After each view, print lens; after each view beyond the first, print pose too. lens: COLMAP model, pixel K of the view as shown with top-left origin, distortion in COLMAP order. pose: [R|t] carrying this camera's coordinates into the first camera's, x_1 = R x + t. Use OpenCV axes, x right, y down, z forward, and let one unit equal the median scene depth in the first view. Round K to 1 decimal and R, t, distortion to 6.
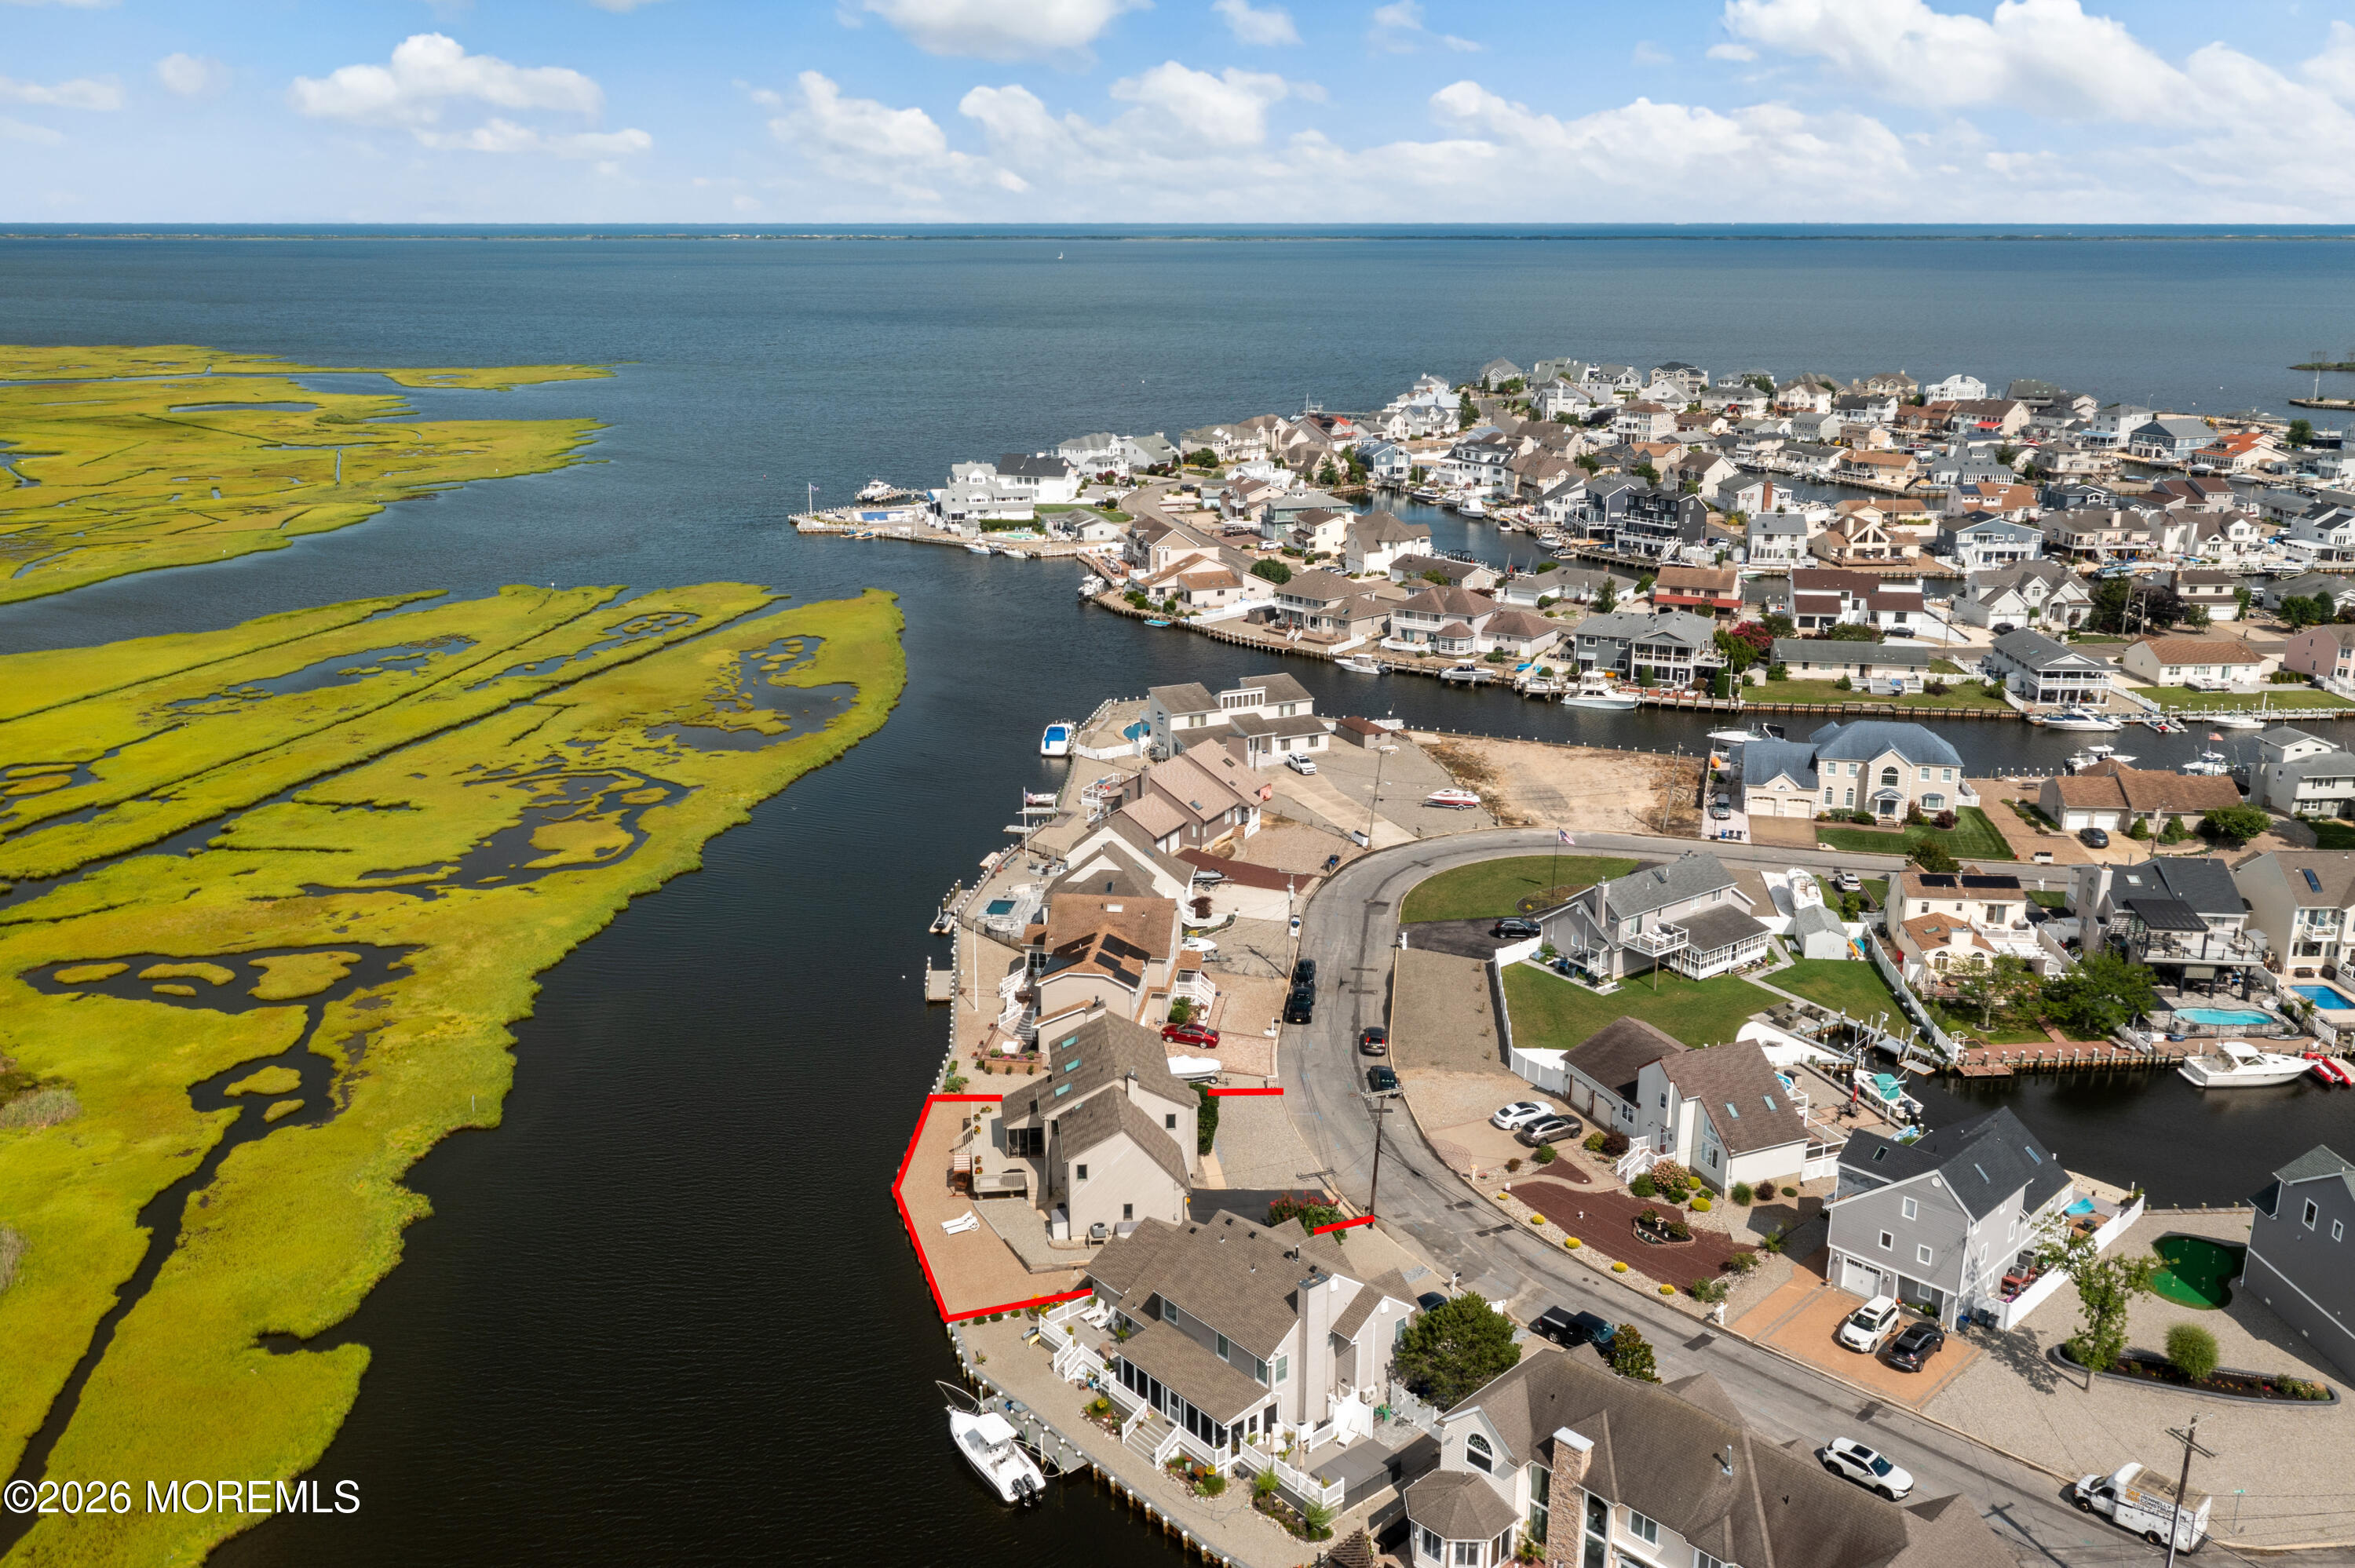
lens RADIAL K [[1956.2, 0, 1177.5], [0, 1956.2, 784.0], [0, 0, 1]] dist [0.000924, 0.005739]
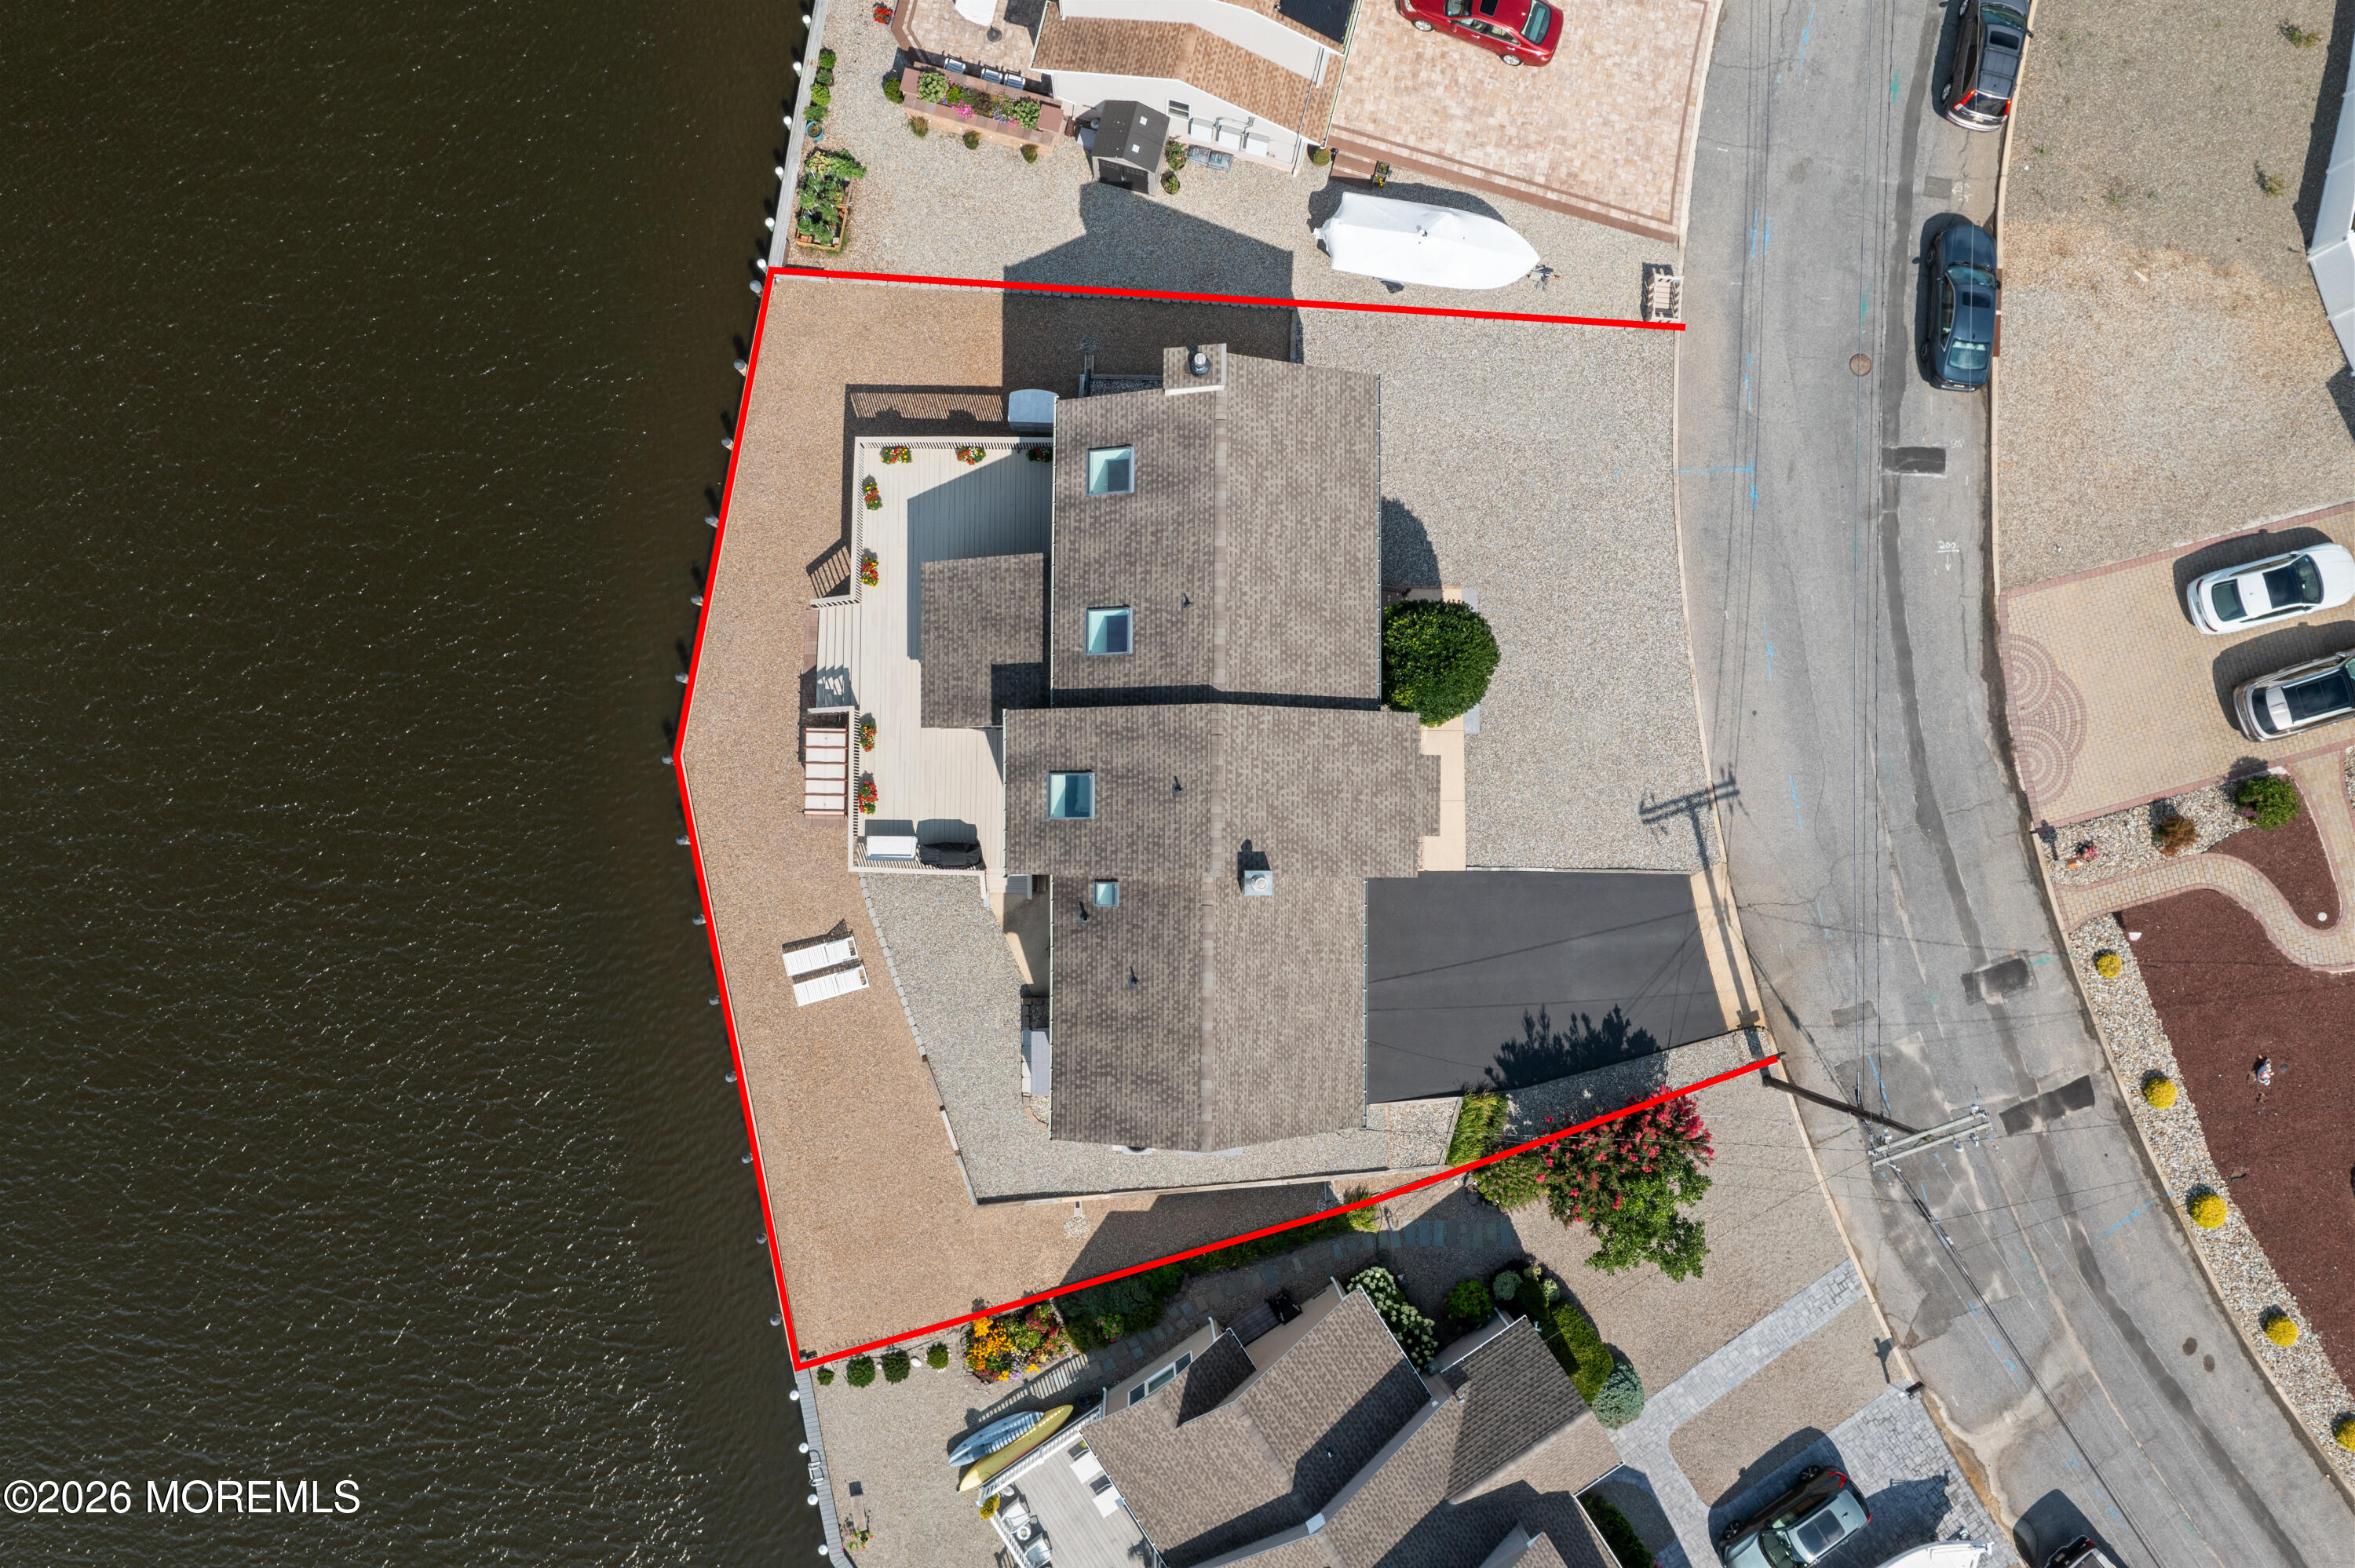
lens RADIAL K [[1956.2, 0, 1177.5], [0, 1956.2, 784.0], [0, 0, 1]] dist [0.000924, 0.005739]
pose [[0.992786, 0.119731, 0.006426, -0.019703], [-0.043987, 0.313827, 0.948461, -0.093934], [0.111544, -0.941901, 0.316830, 0.427530]]
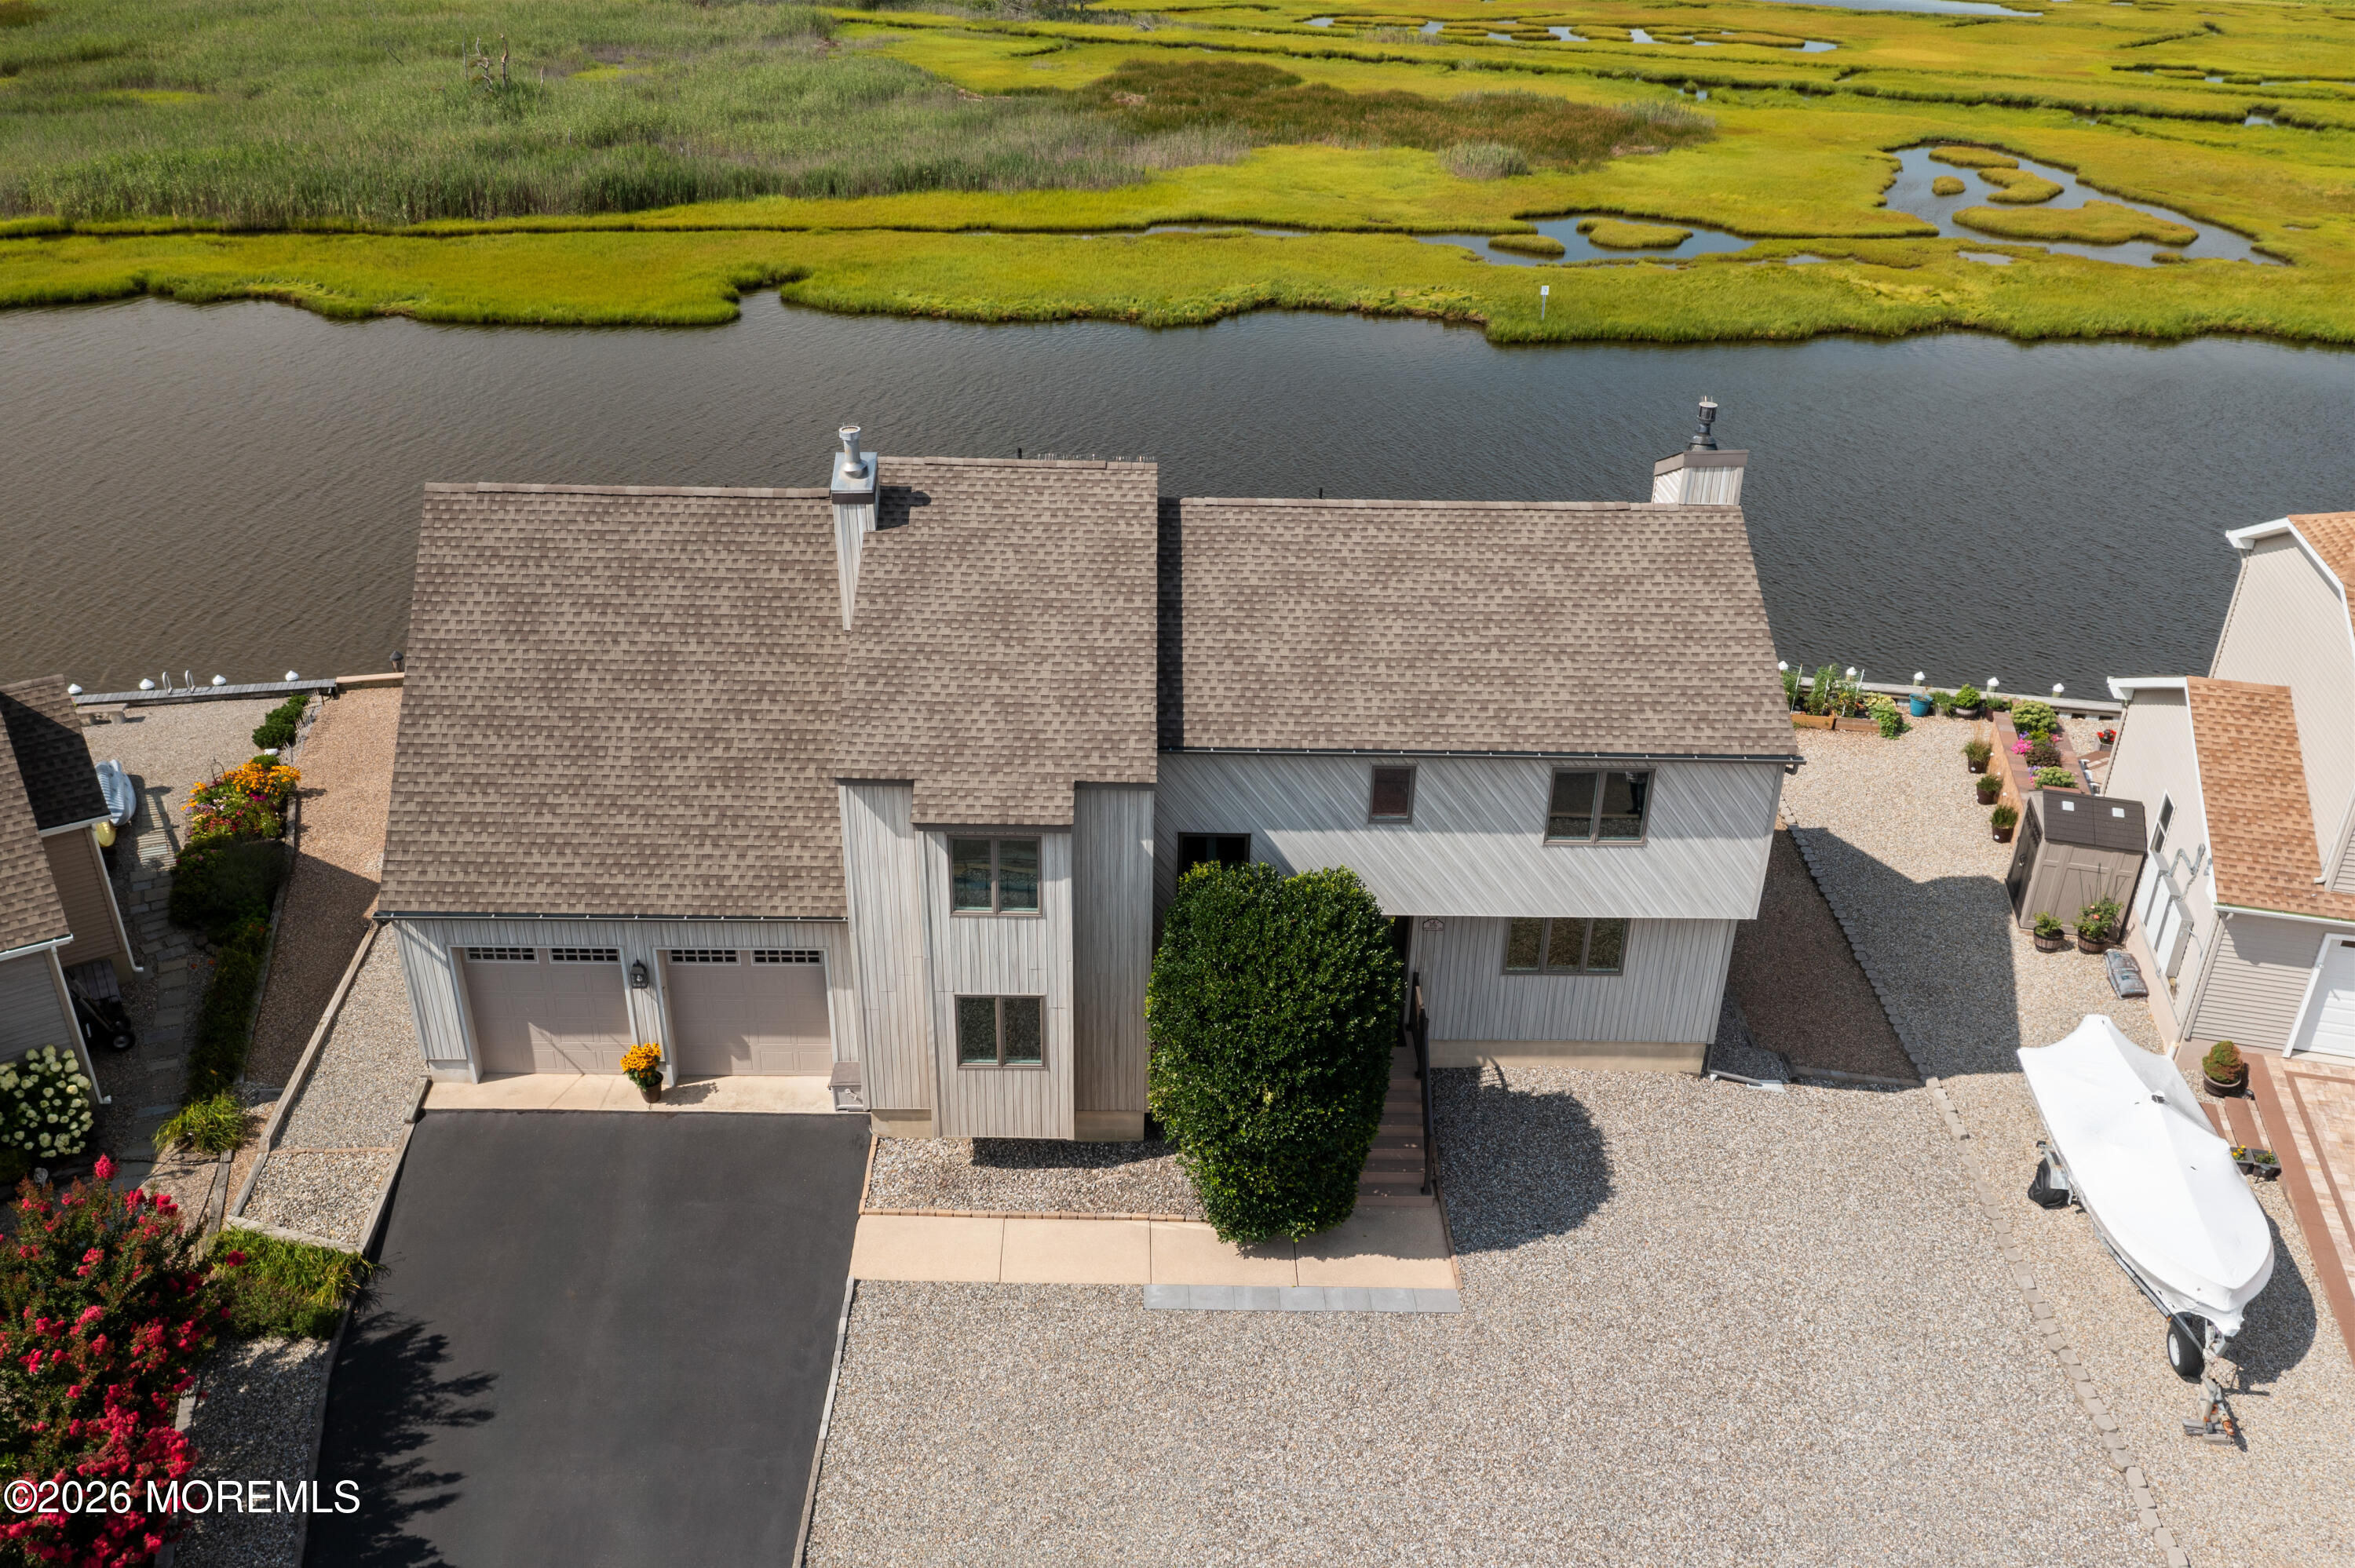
lens RADIAL K [[1869.8, 0, 1177.5], [0, 1869.8, 784.0], [0, 0, 1]] dist [0.003433, -0.003719]
pose [[-0.101912, 0.467252, -0.878231, 0.079247], [-0.297702, 0.828044, 0.475097, 0.033666], [0.949204, 0.309869, 0.054715, 0.489862]]
